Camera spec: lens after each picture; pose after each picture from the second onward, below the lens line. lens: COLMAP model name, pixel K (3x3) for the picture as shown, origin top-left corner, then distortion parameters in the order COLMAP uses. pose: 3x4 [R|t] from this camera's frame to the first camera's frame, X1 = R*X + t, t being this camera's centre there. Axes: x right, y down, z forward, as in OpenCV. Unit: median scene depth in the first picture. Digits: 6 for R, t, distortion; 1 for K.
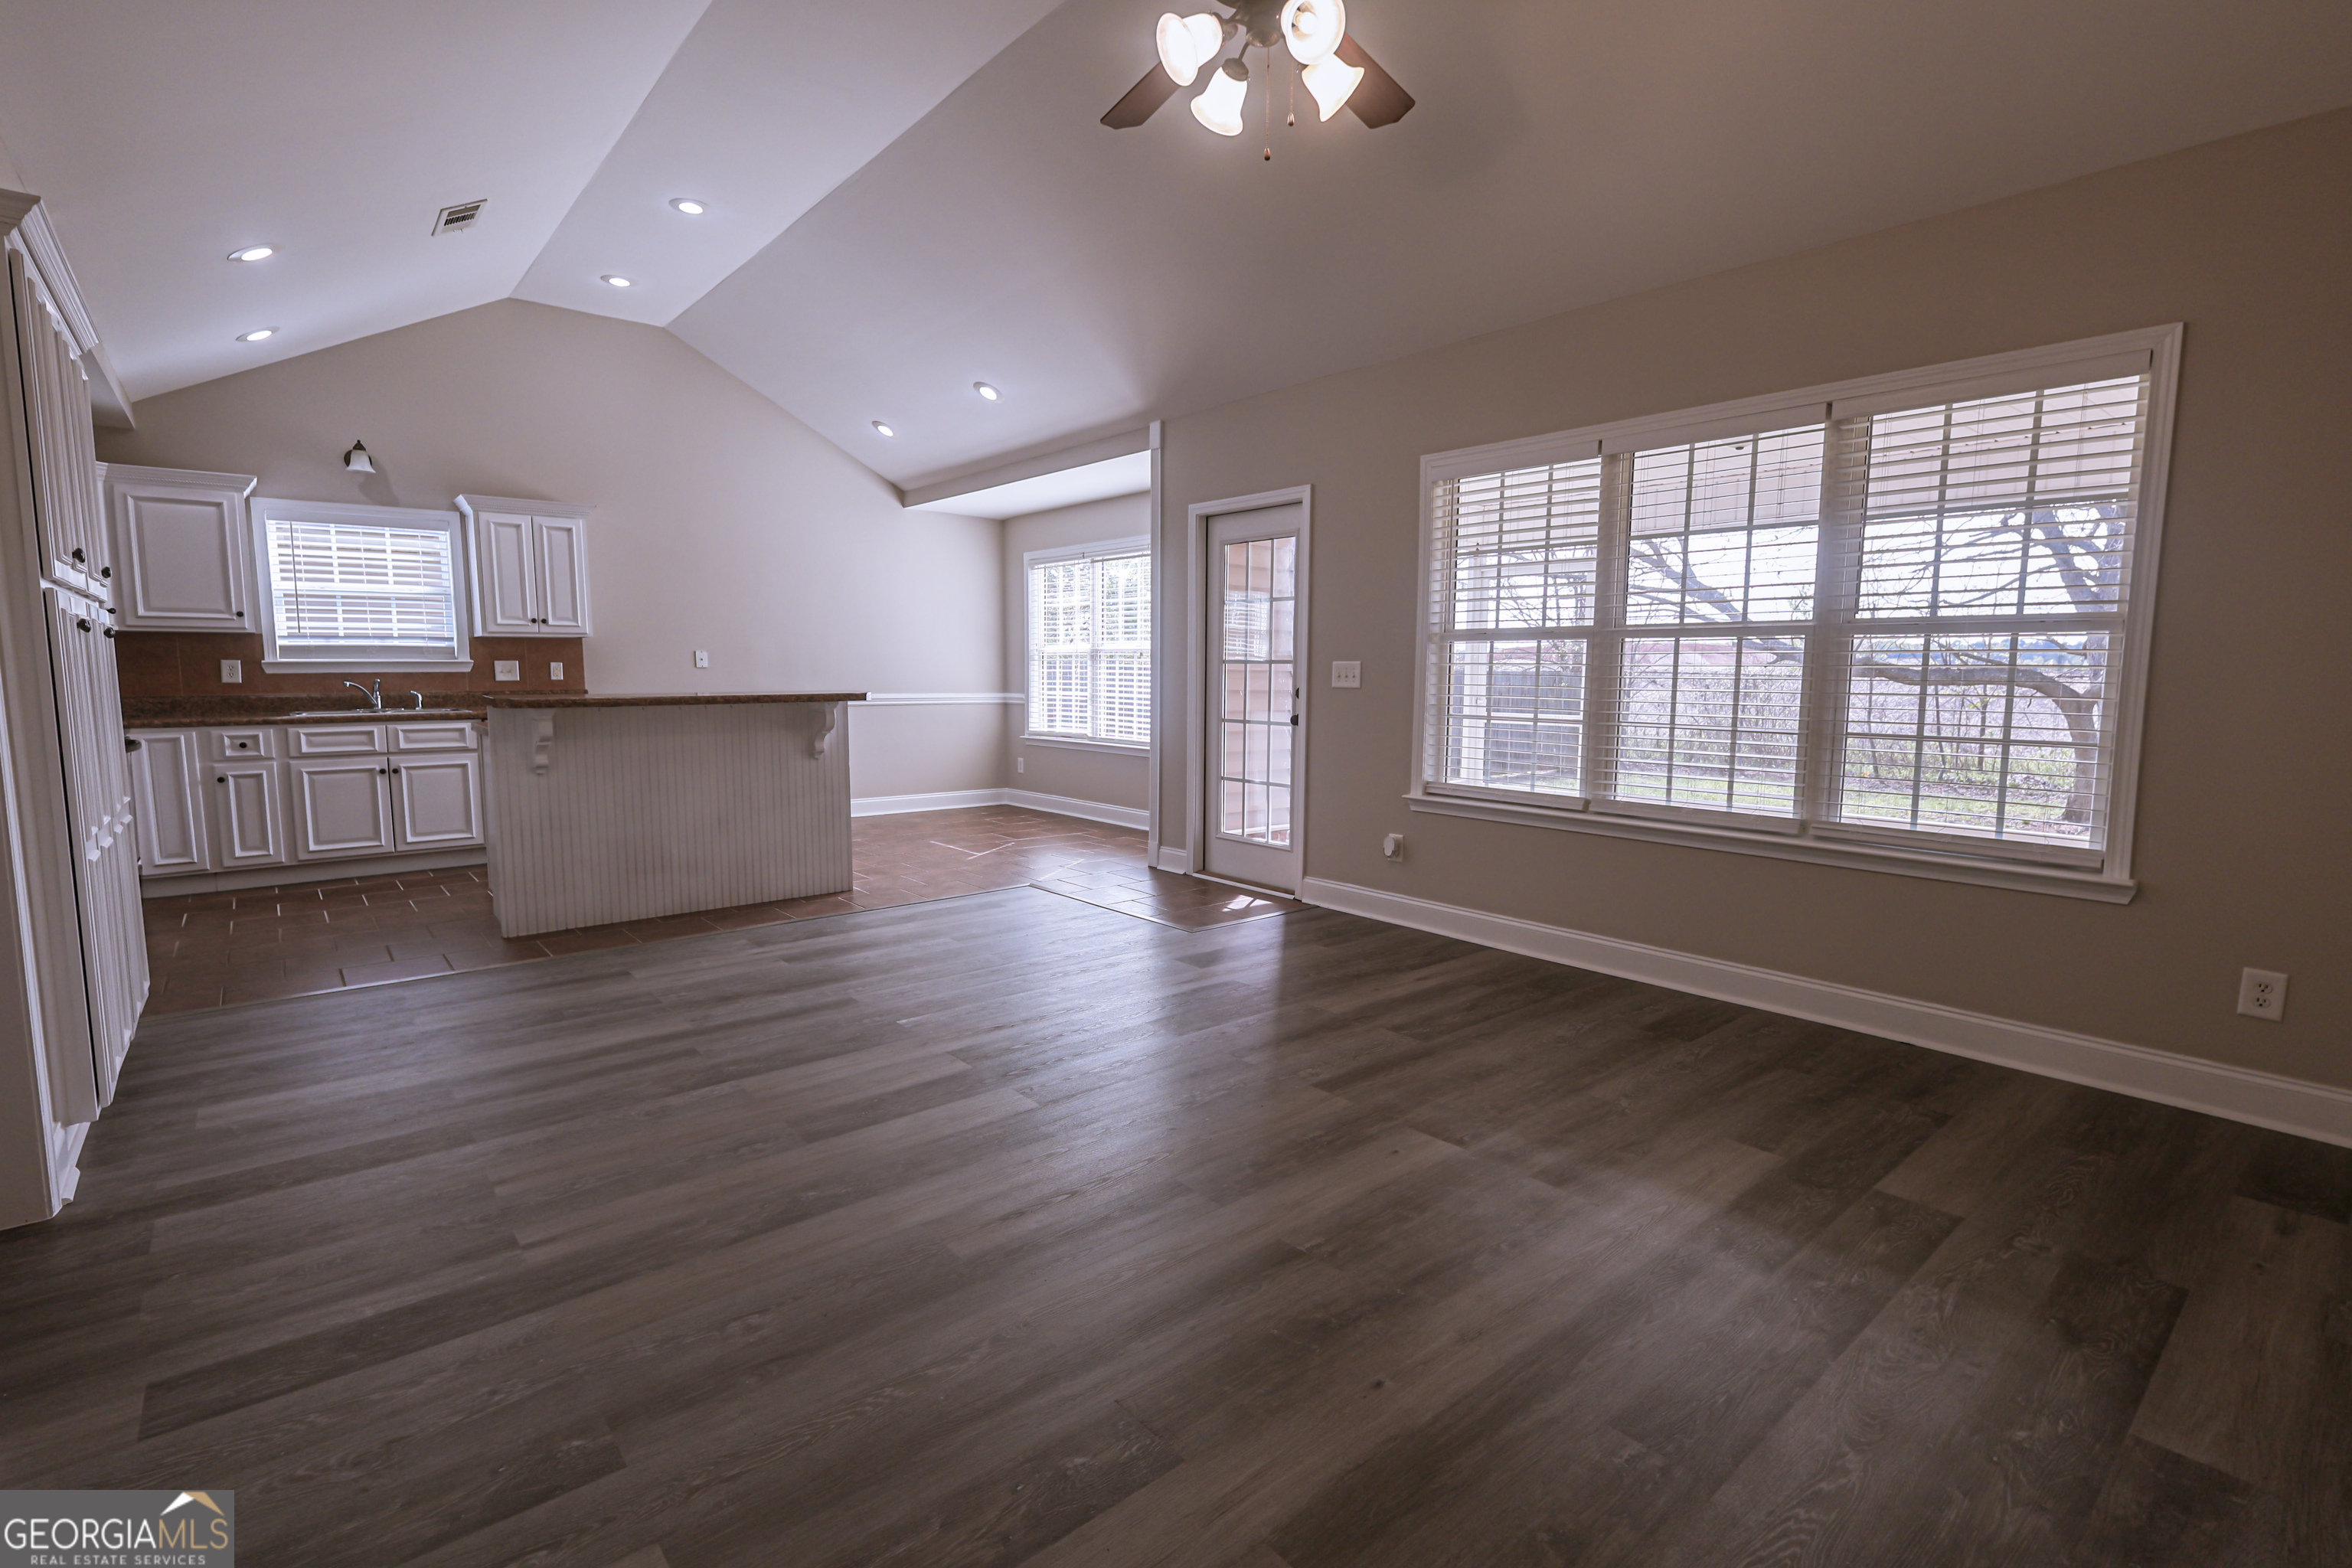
lens RADIAL K [[1079.6, 0, 1187.6], [0, 1079.6, 774.4], [0, 0, 1]] dist [-0.001518, -0.000595]
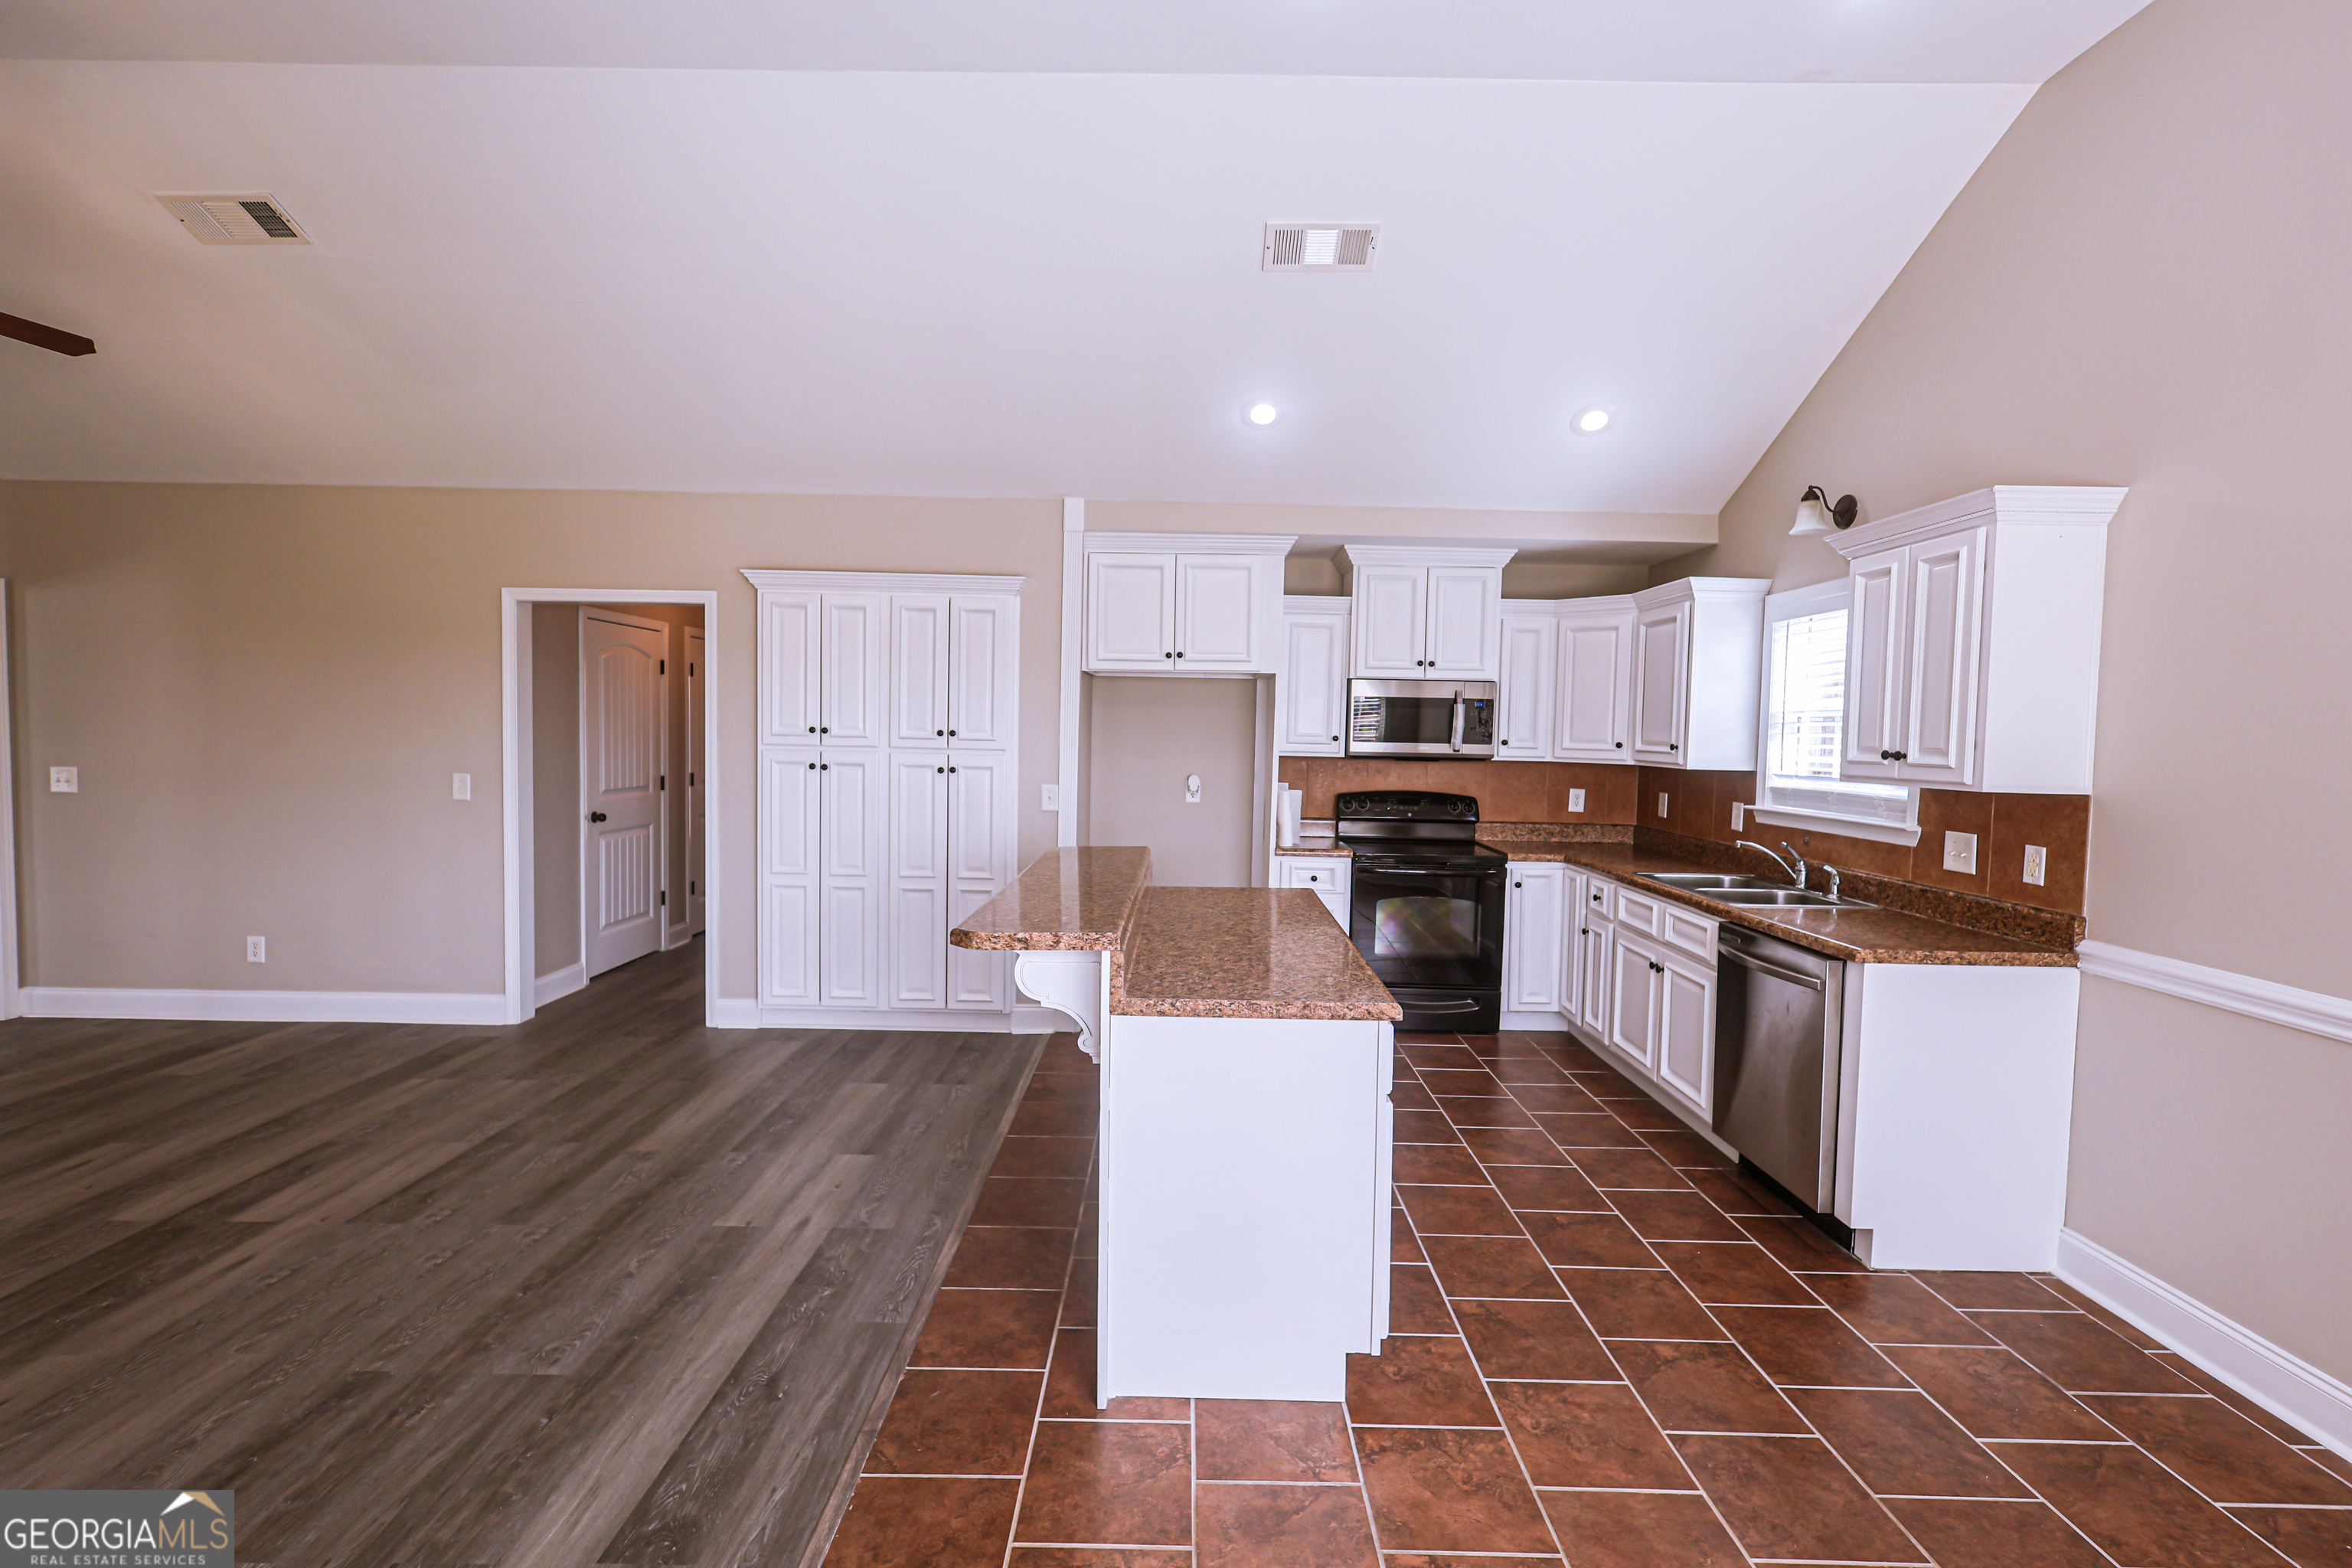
lens RADIAL K [[1020.1, 0, 1182.3], [0, 1020.1, 775.8], [0, 0, 1]] dist [0.001893, 0.000042]
pose [[-0.652274, 0.021899, -0.757667, -0.036947], [-0.096430, 0.989063, 0.111604, -0.171930], [0.751825, 0.145859, -0.643028, 1.181024]]
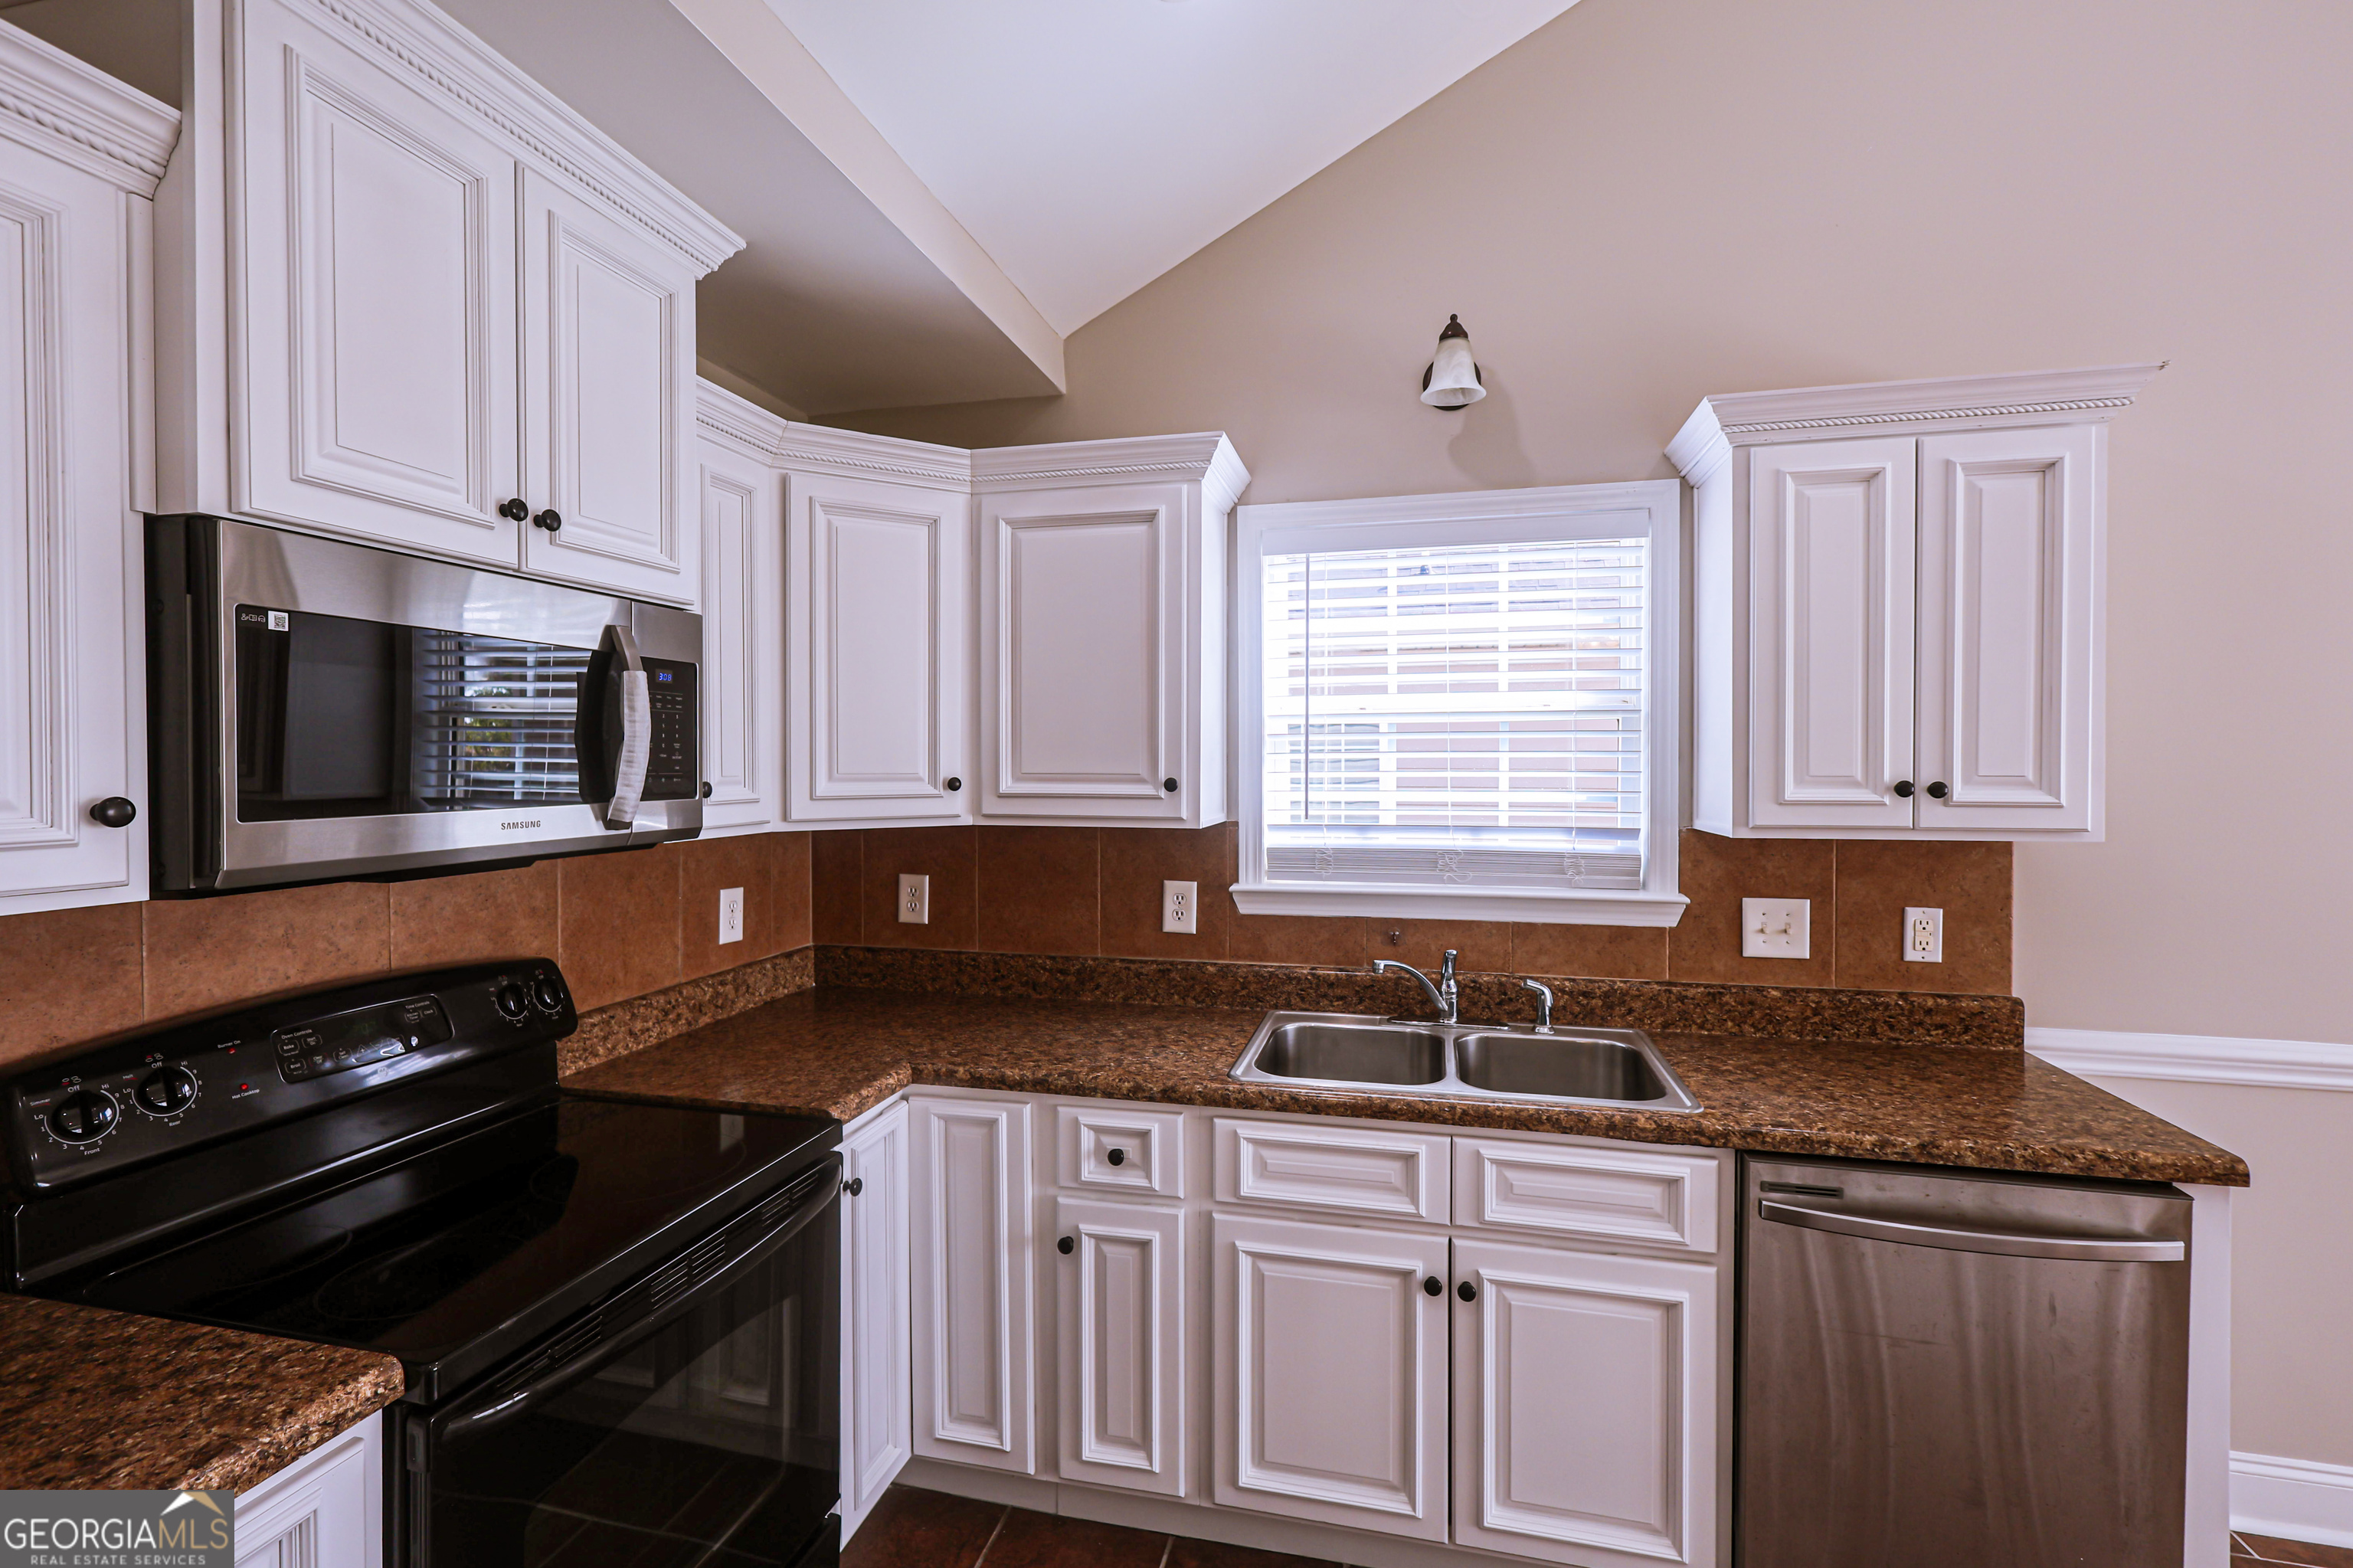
lens RADIAL K [[1038.0, 0, 1179.9], [0, 1038.0, 777.3], [0, 0, 1]] dist [0.000811, -0.000068]
pose [[0.584096, 0.012476, -0.811589, -0.547830], [-0.081141, 0.995771, -0.043090, -0.130881], [0.807619, 0.091022, 0.582638, 0.753380]]
